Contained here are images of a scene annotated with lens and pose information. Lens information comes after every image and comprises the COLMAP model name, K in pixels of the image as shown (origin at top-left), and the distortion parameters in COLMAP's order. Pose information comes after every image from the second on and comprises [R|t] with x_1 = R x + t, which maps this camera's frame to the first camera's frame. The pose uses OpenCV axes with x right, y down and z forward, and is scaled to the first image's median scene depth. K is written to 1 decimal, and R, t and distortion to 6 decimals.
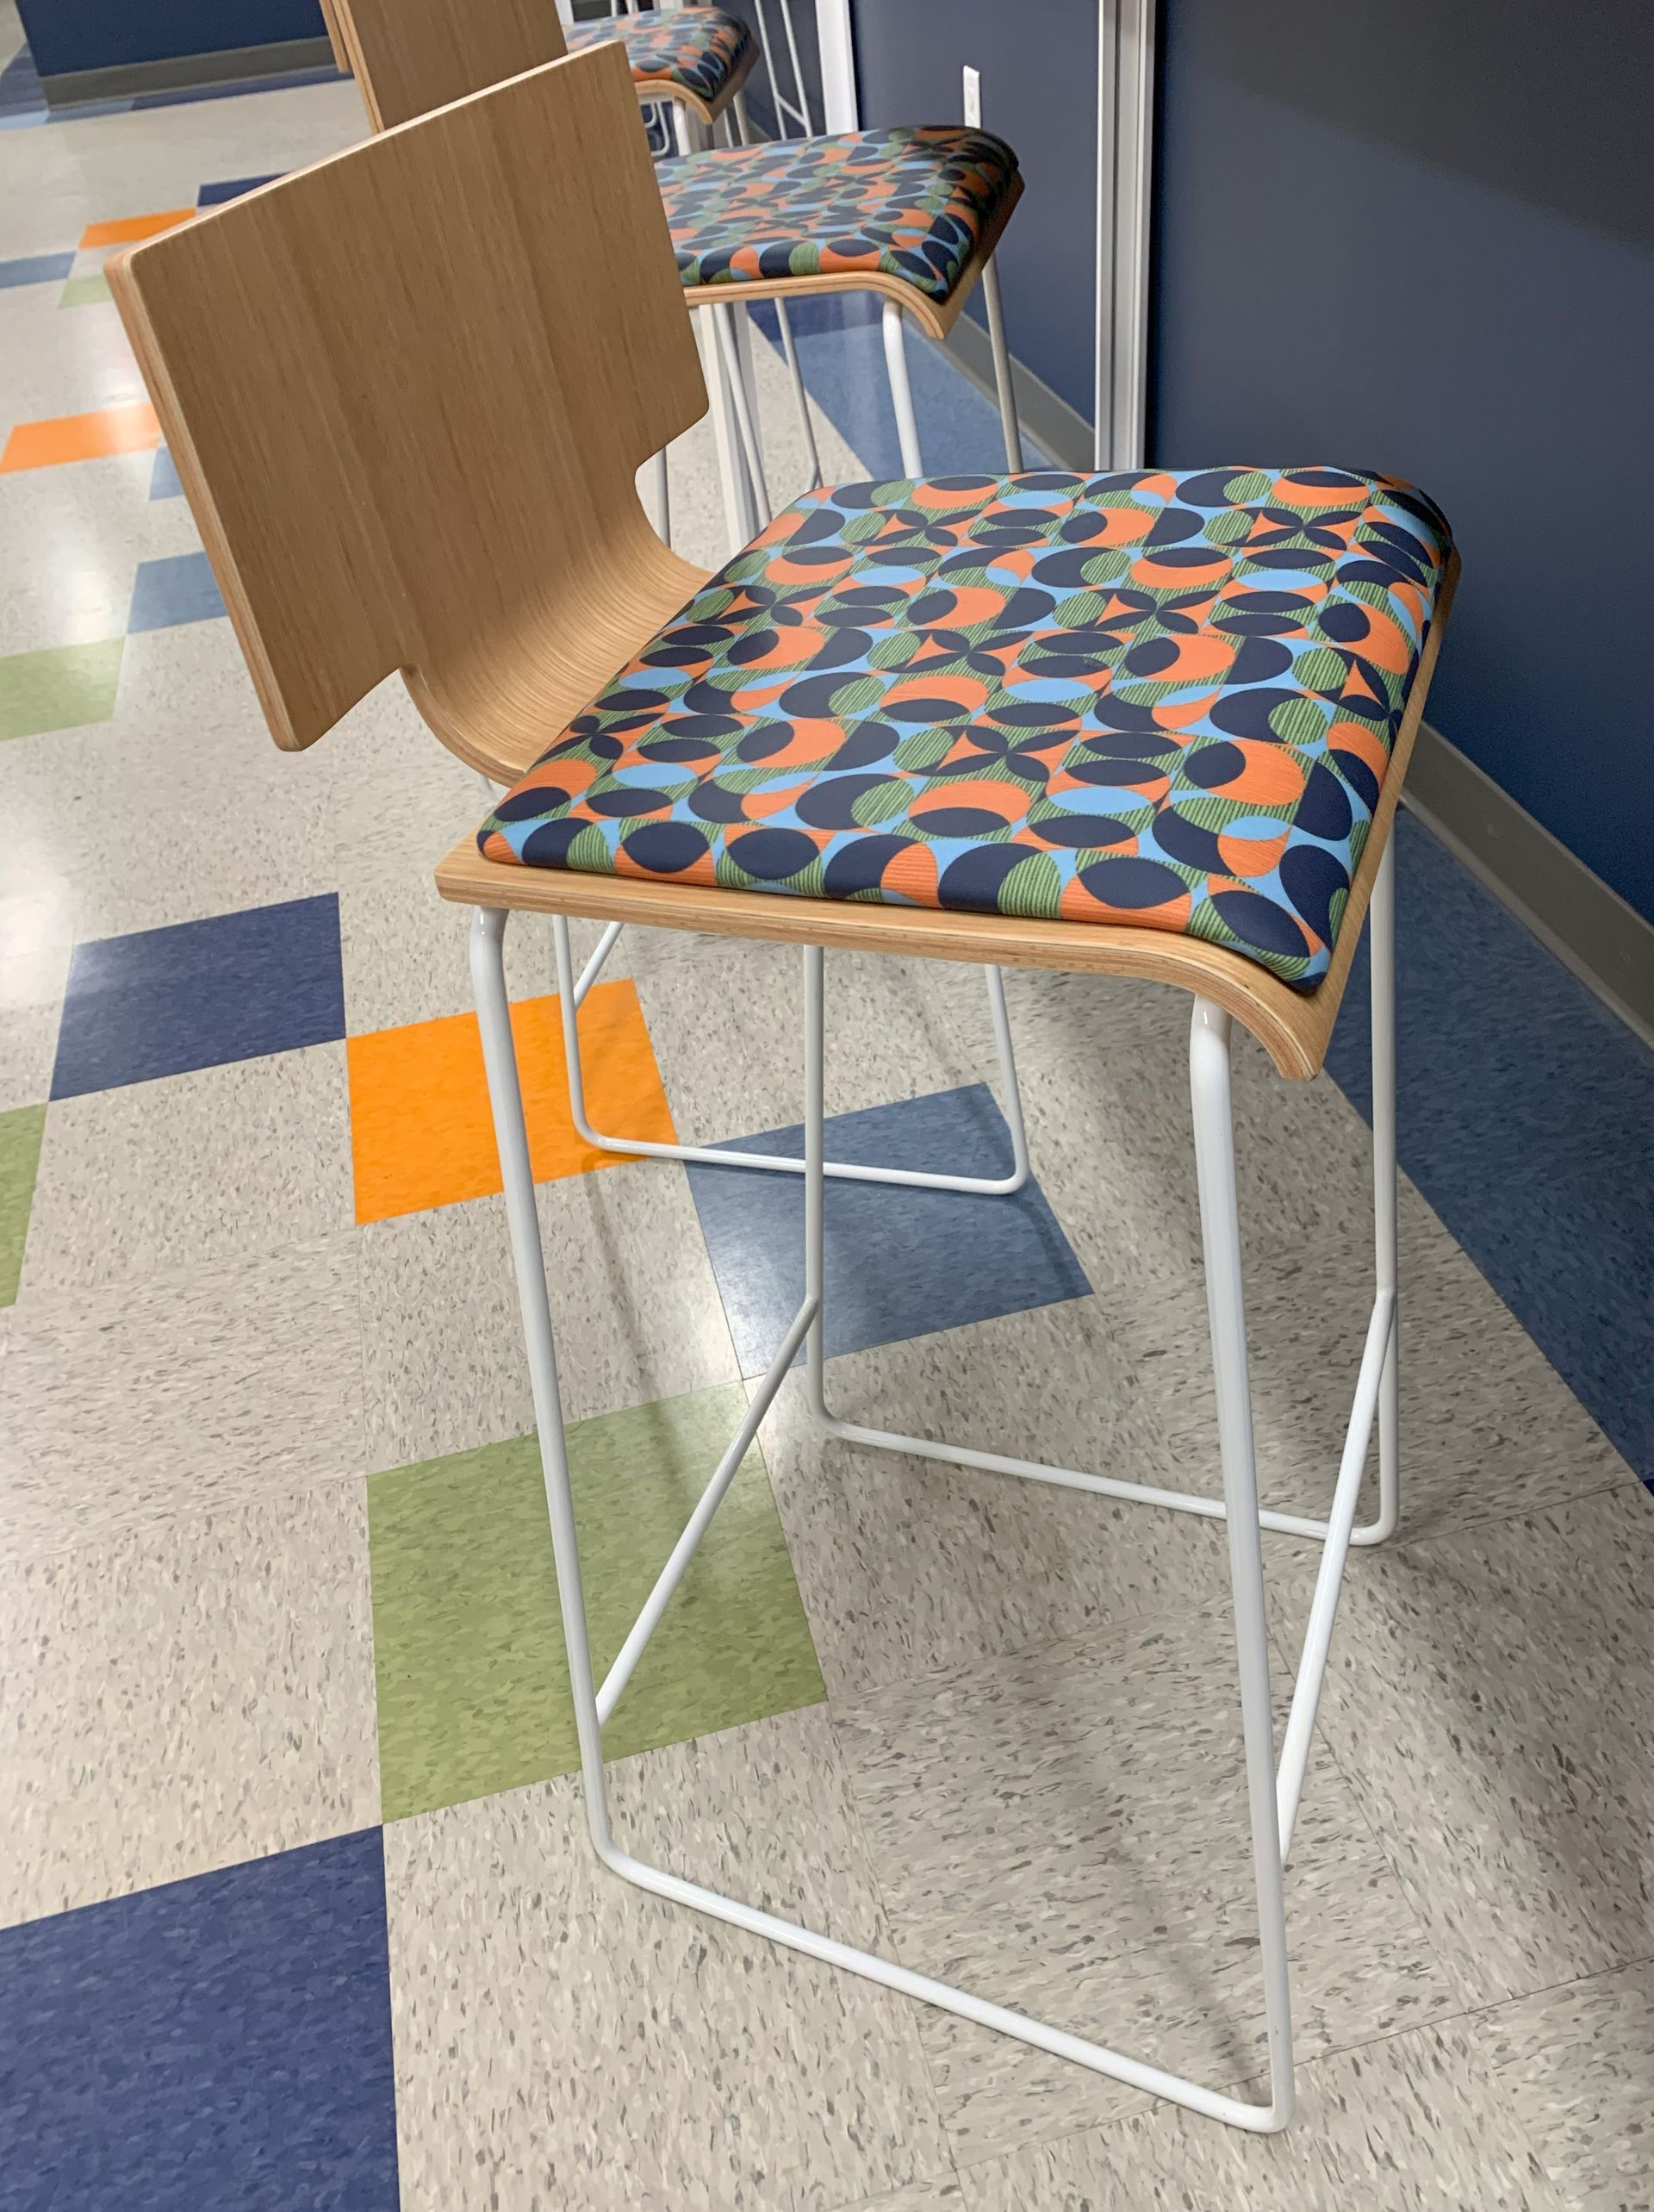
lens RADIAL K [[1646.4, 0, 827.0], [0, 1646.4, 1106.0], [0, 0, 1]] dist [0.086743, -0.109979]
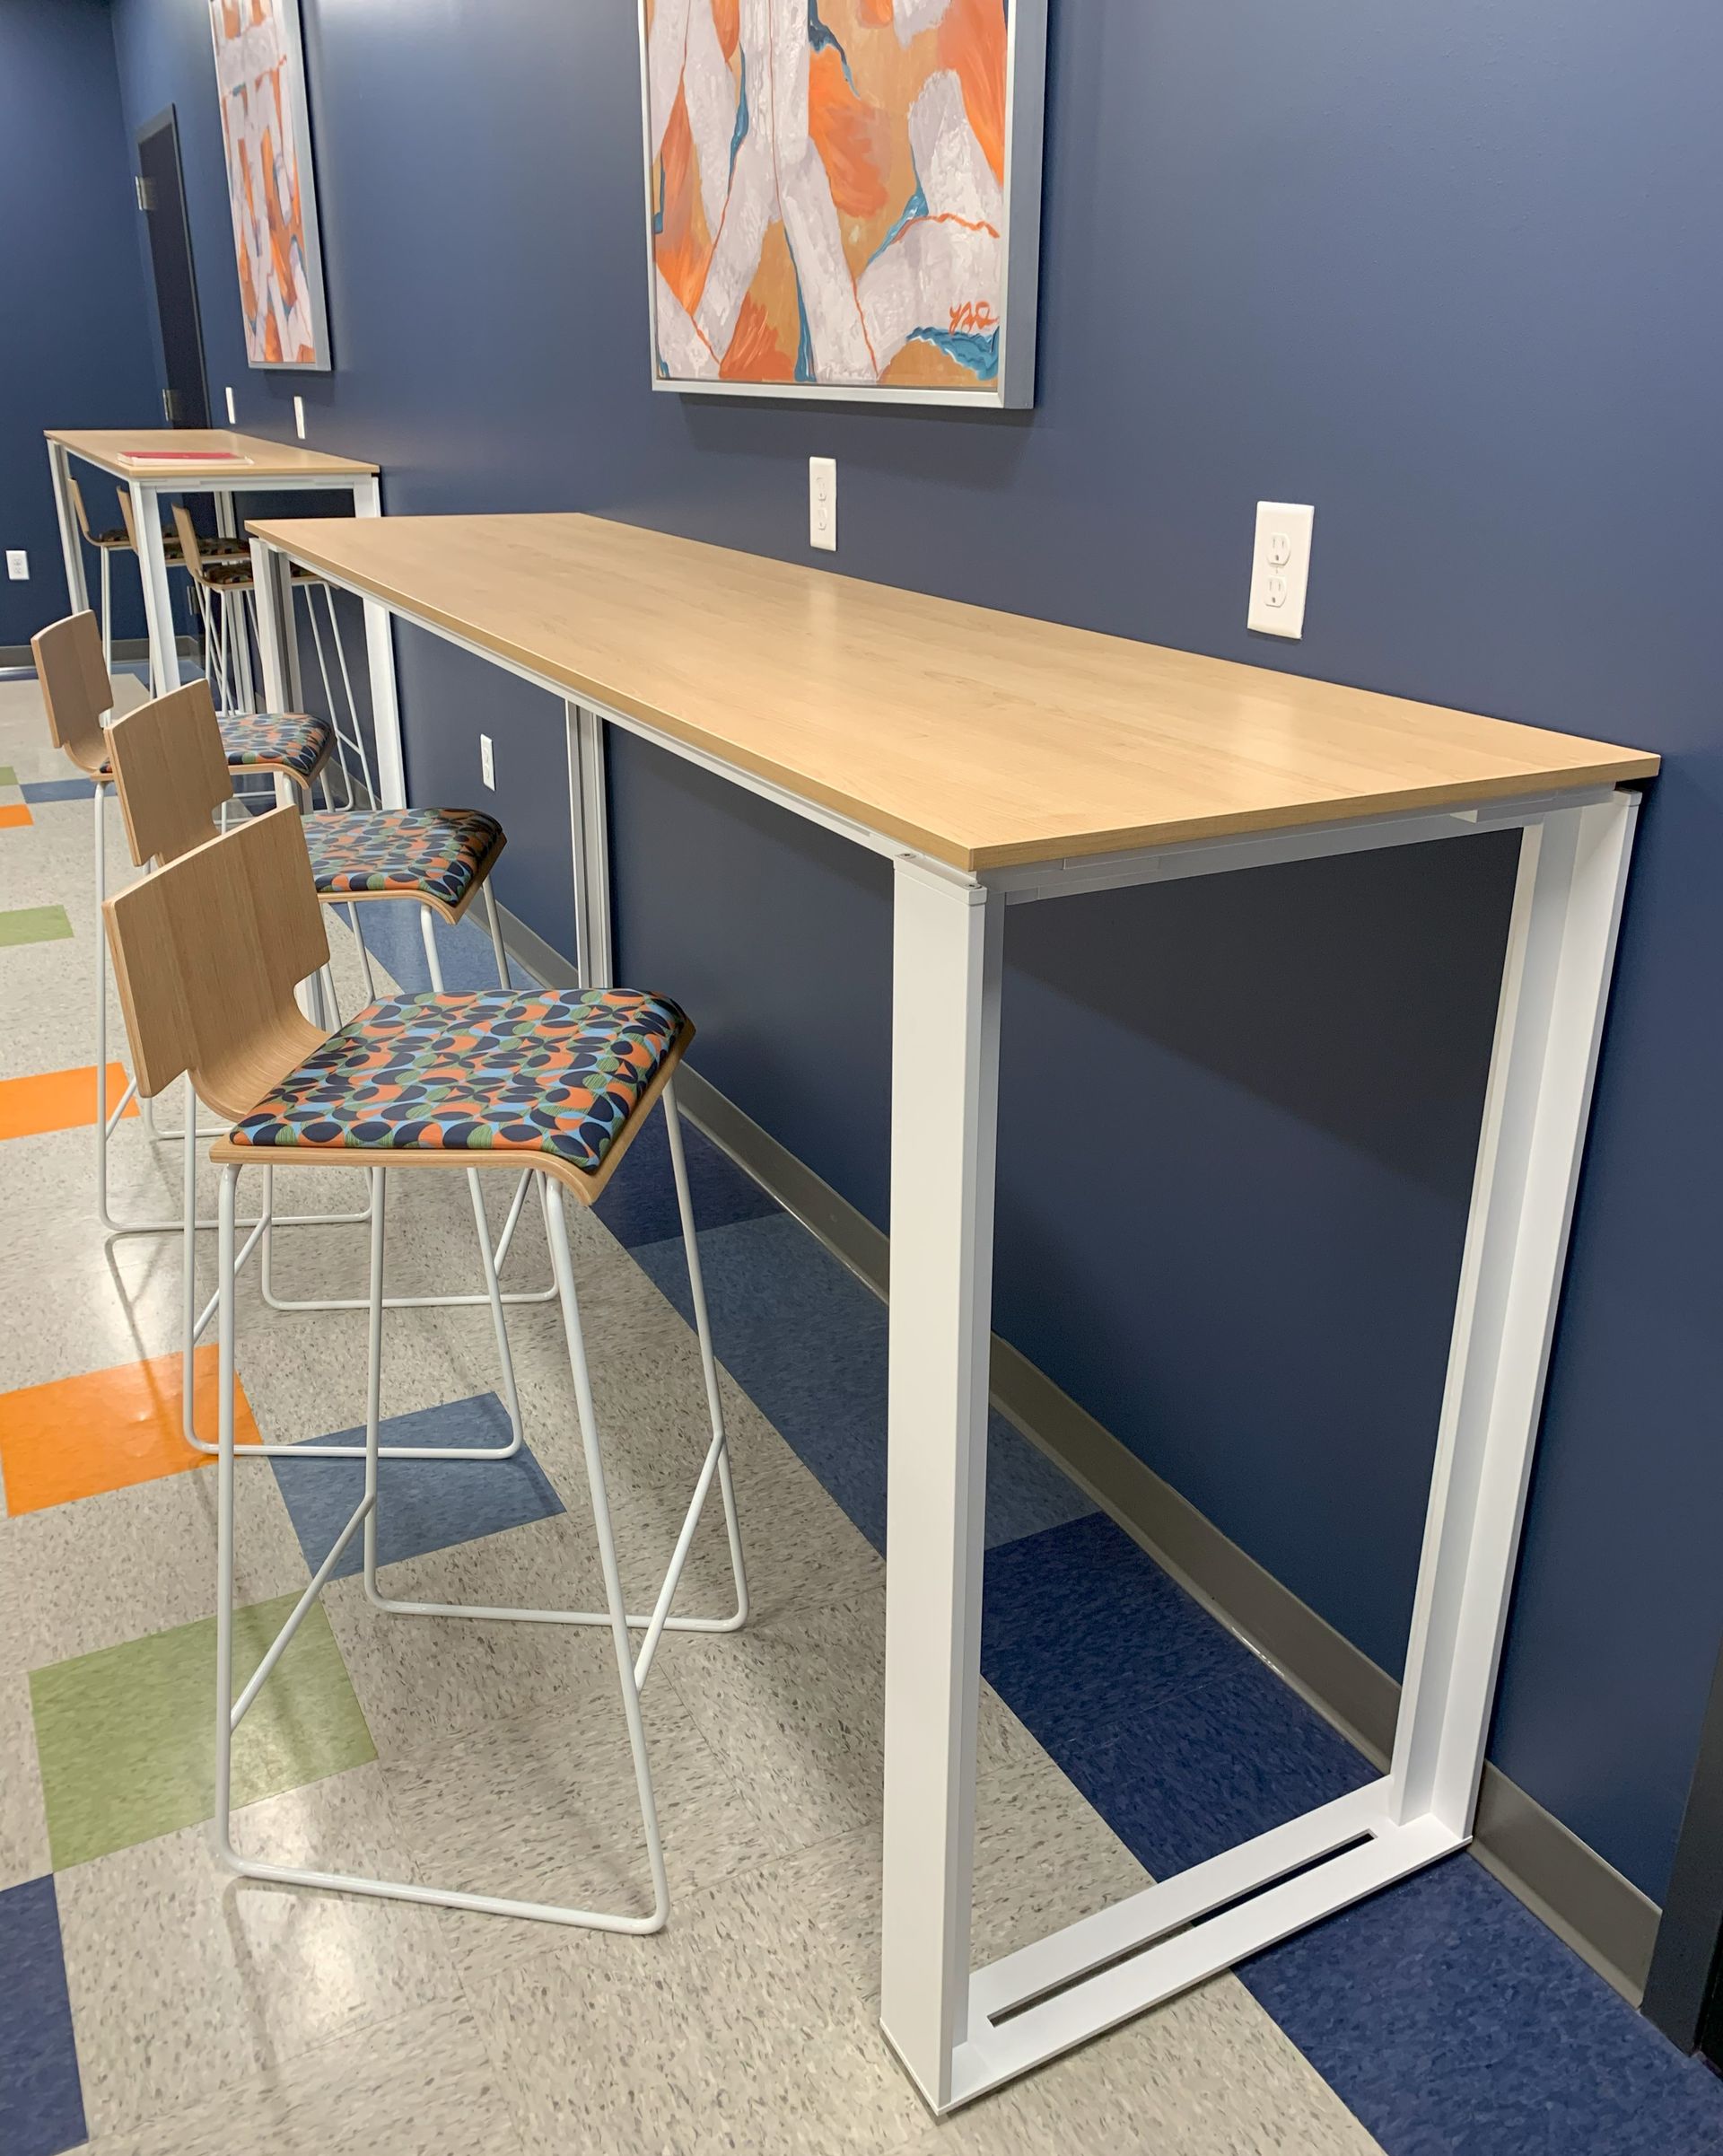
lens RADIAL K [[1708.2, 0, 862.4], [0, 1708.2, 957.4], [0, 0, 1]] dist [0.003628, -0.008322]
pose [[0.960052, 0.017207, 0.279292, -0.025824], [0.091960, 0.923269, -0.372986, 0.339403], [-0.264280, 0.383770, 0.884803, -0.826940]]
